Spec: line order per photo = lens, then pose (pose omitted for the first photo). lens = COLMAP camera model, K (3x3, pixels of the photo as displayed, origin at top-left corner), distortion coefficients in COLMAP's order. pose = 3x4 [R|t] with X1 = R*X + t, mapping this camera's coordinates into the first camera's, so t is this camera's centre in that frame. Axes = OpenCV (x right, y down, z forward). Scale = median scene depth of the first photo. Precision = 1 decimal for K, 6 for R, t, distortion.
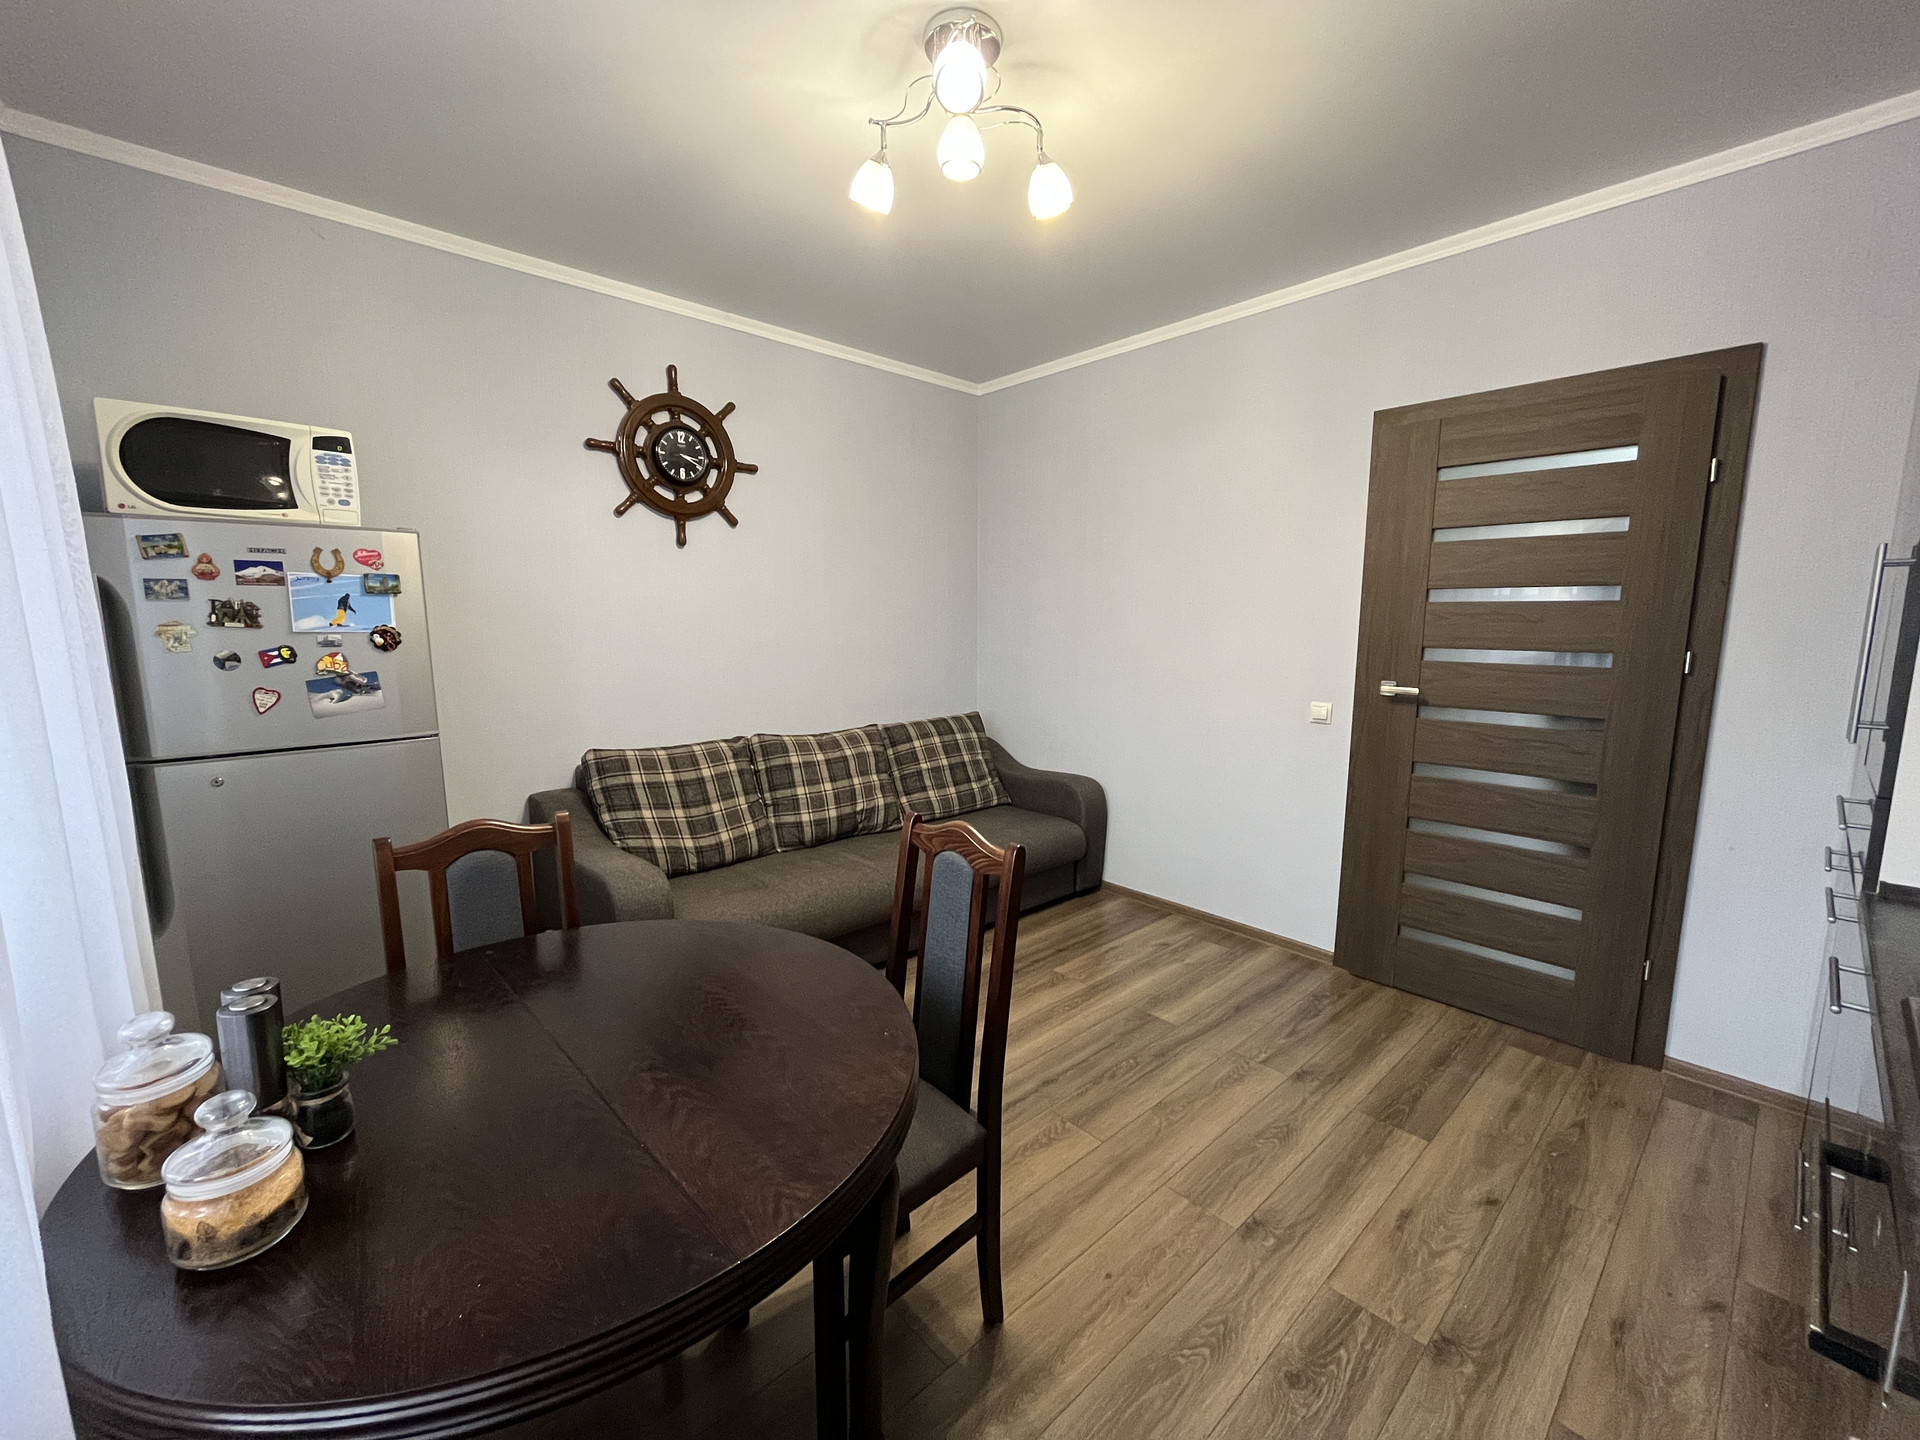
lens RADIAL K [[775.5, 0, 957.8], [0, 775.5, 724.6], [0, 0, 1]] dist [-0.002927, -0.000376]
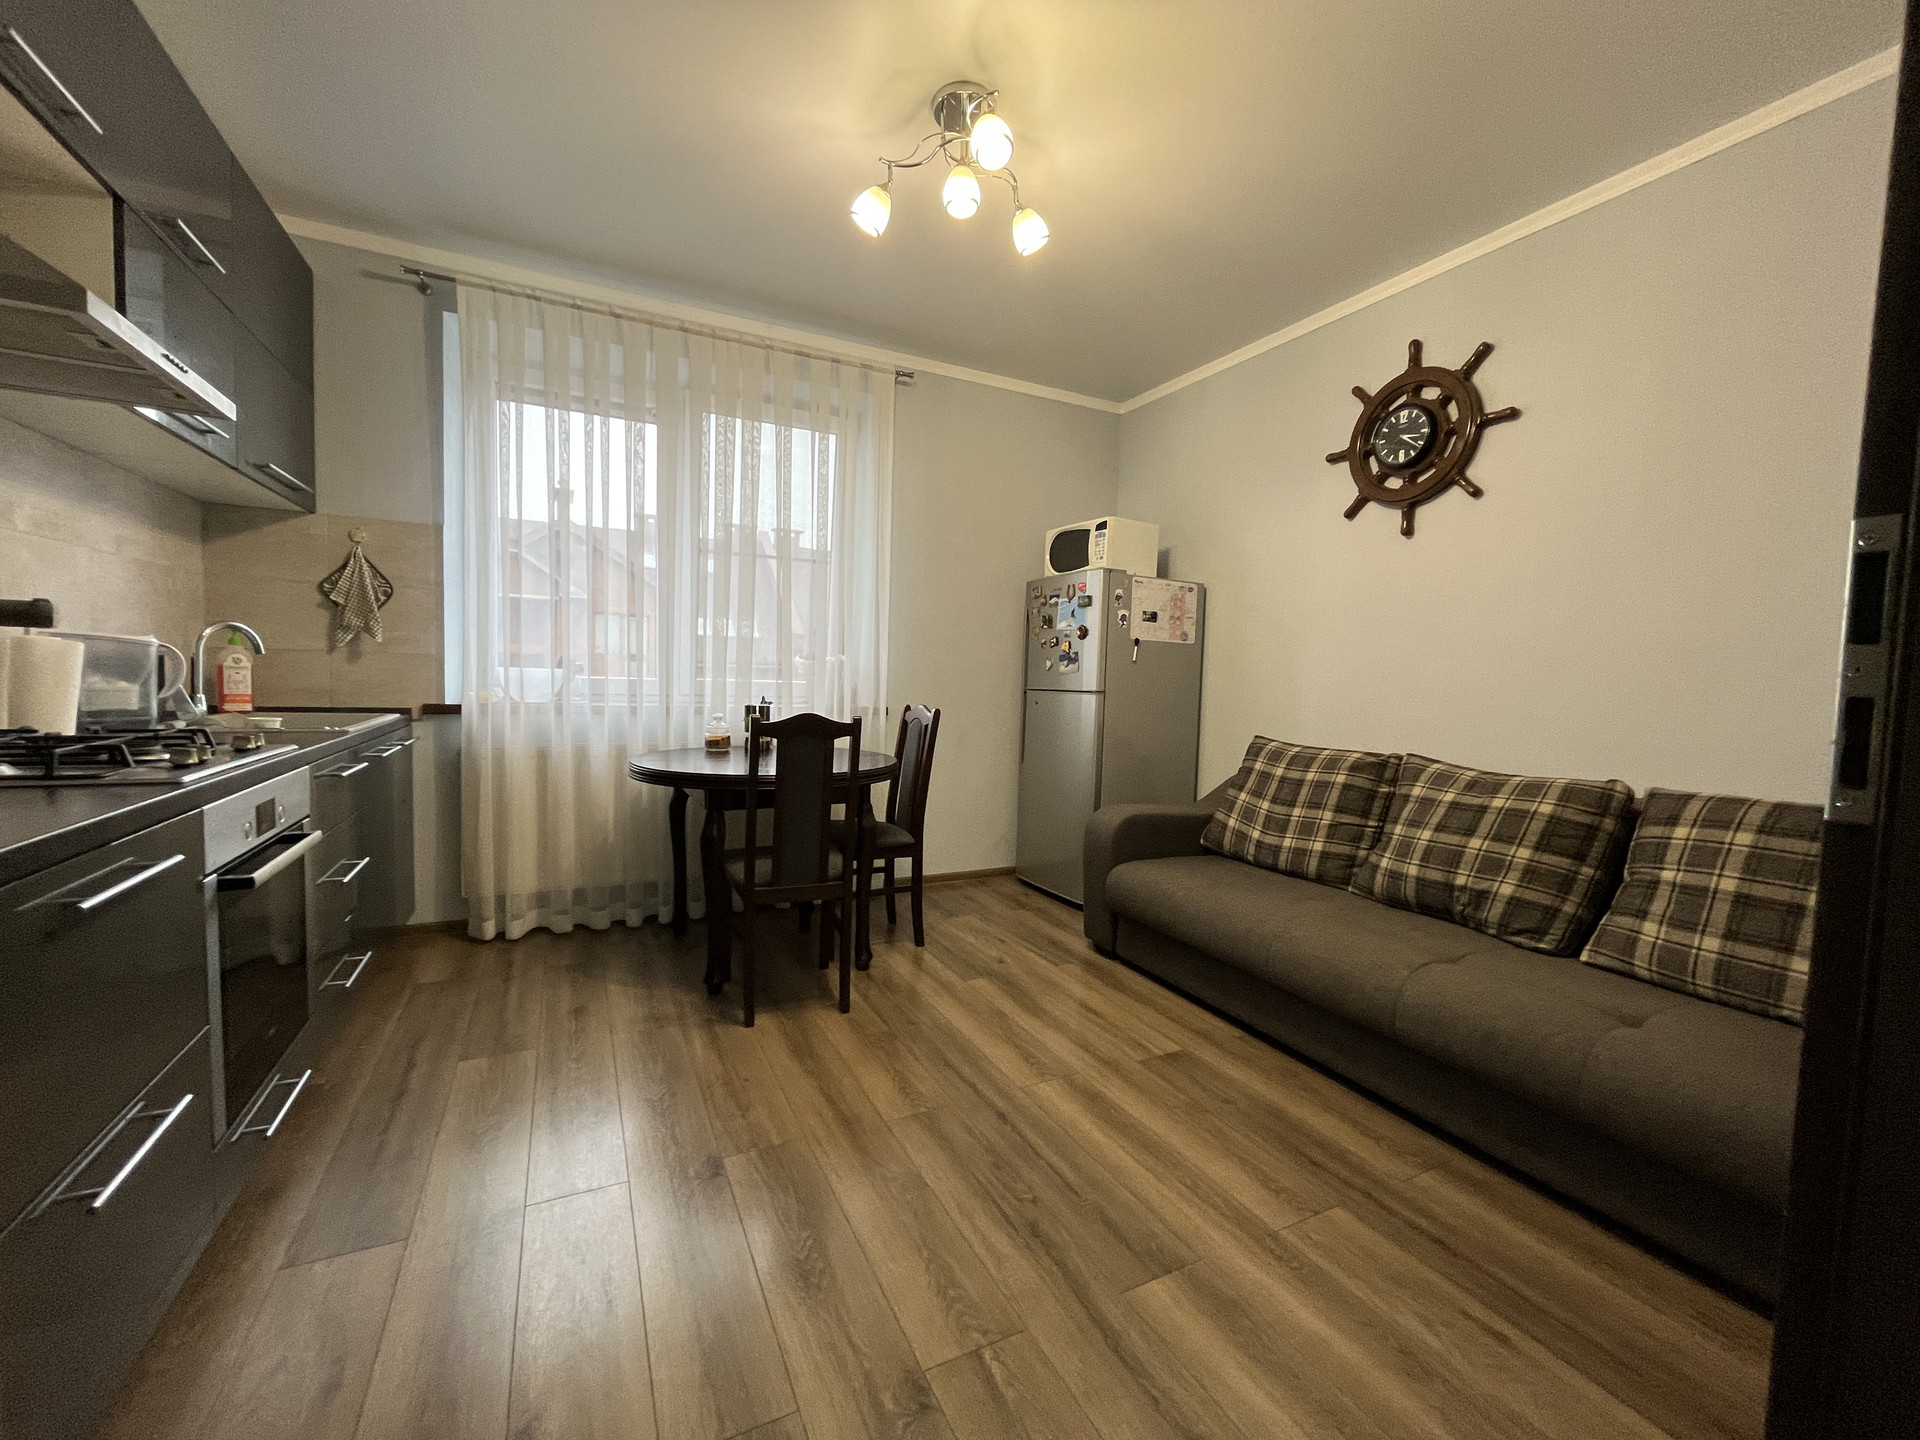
lens RADIAL K [[777.5, 0, 957.1], [0, 777.5, 723.4], [0, 0, 1]] dist [-0.001223, -0.000575]
pose [[-0.269812, 0.047137, -0.961759, 0.831411], [-0.162268, 0.982291, 0.093666, -0.023635], [0.949142, 0.181335, -0.257385, 0.991288]]
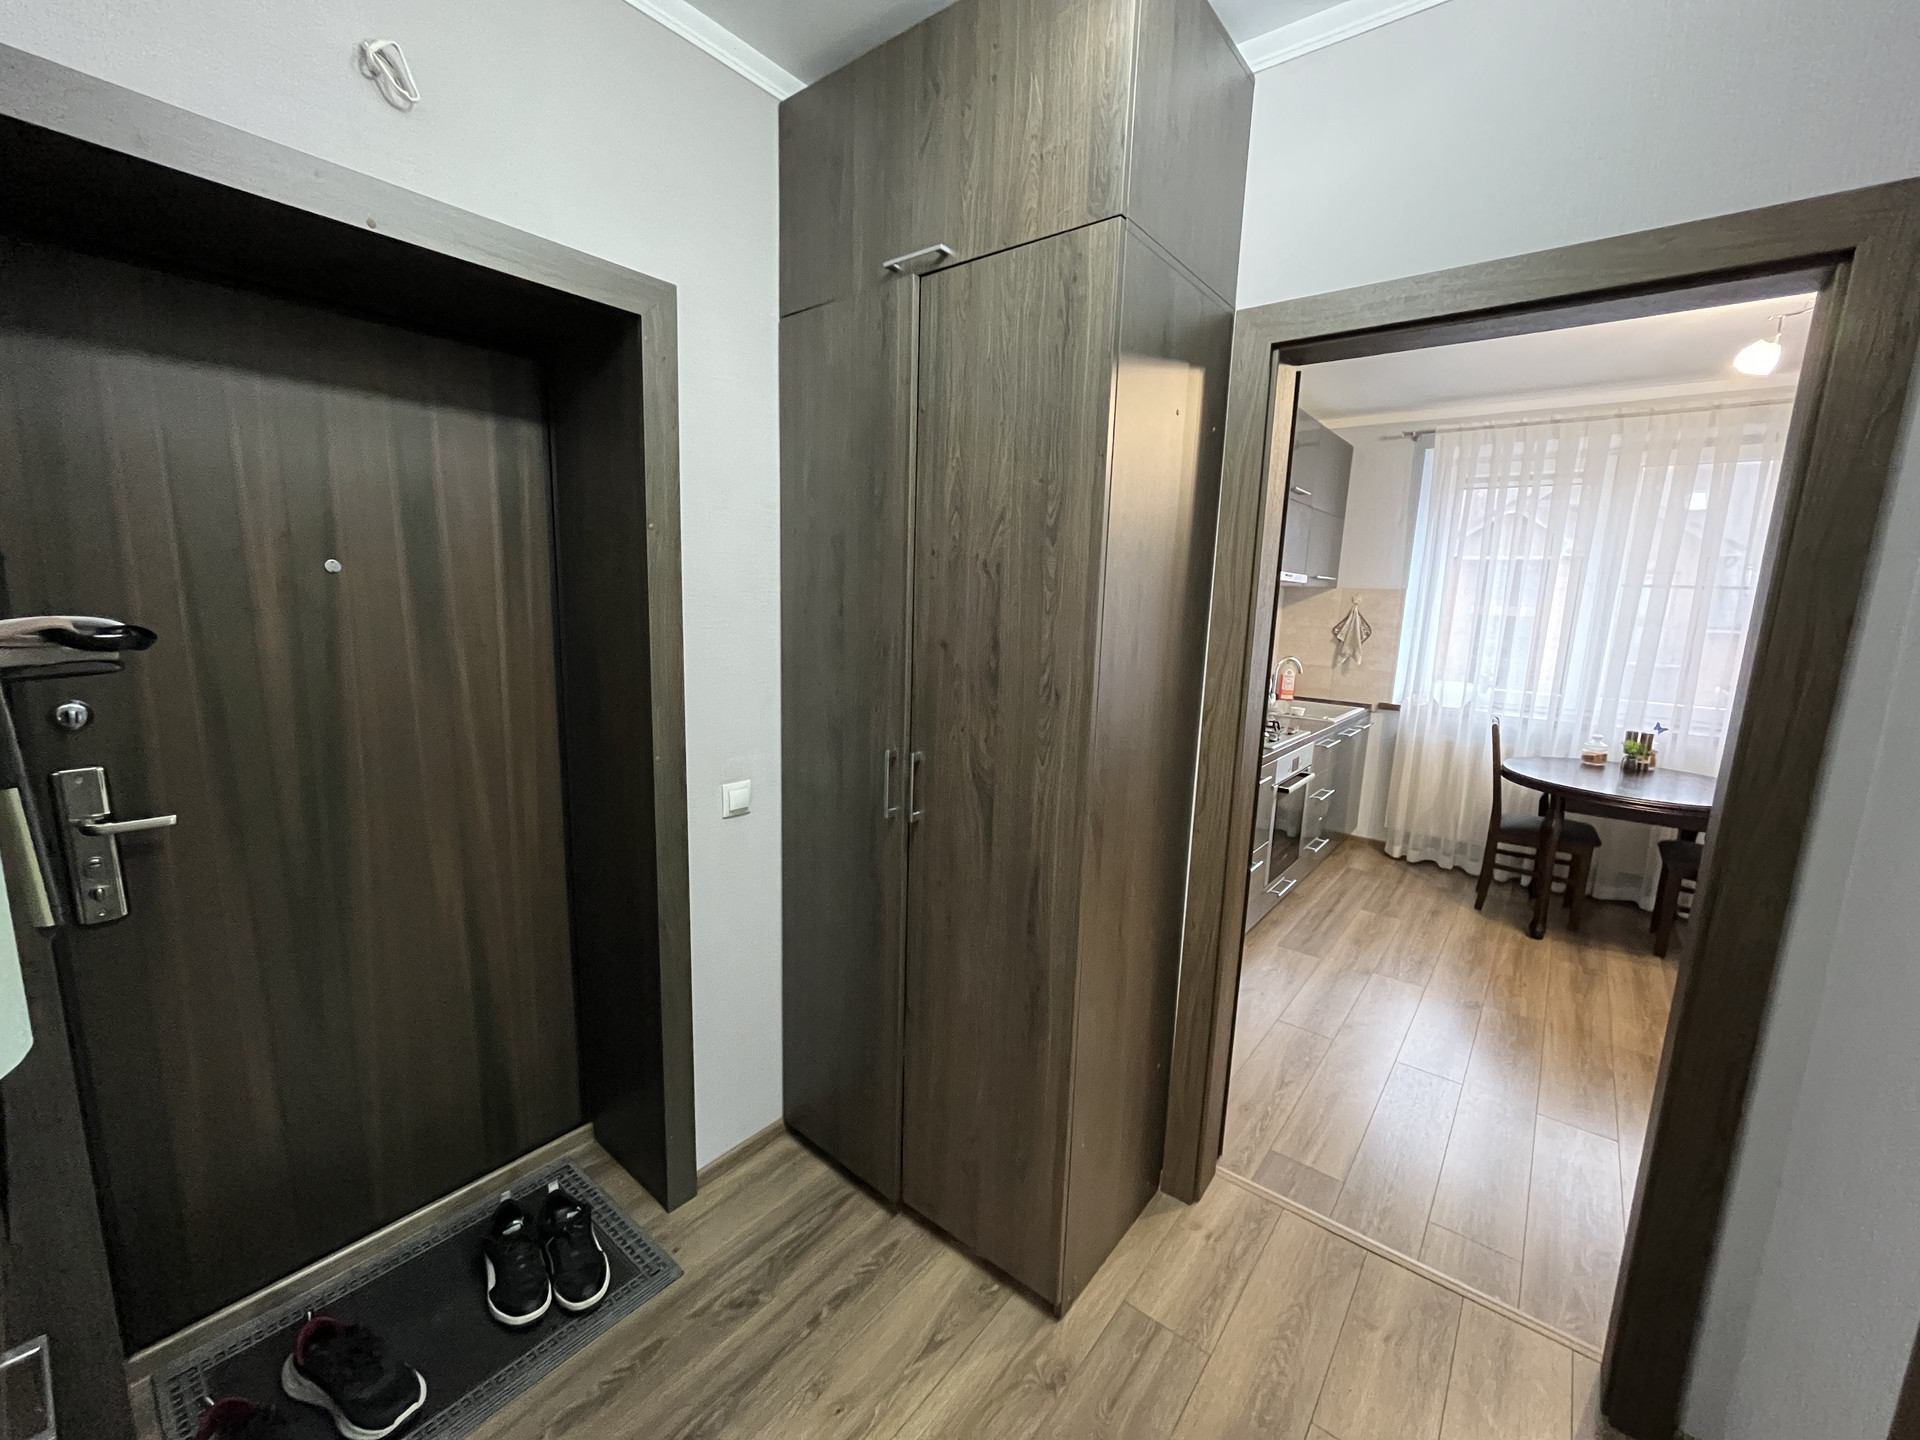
lens RADIAL K [[776.9, 0, 957.1], [0, 776.9, 724.1], [0, 0, 1]] dist [-0.002565, 0.000314]
pose [[-0.986074, -0.011458, -0.165912, 1.236996], [-0.061149, 0.952721, 0.297630, -0.259096], [0.154658, 0.303631, -0.940154, 1.543404]]
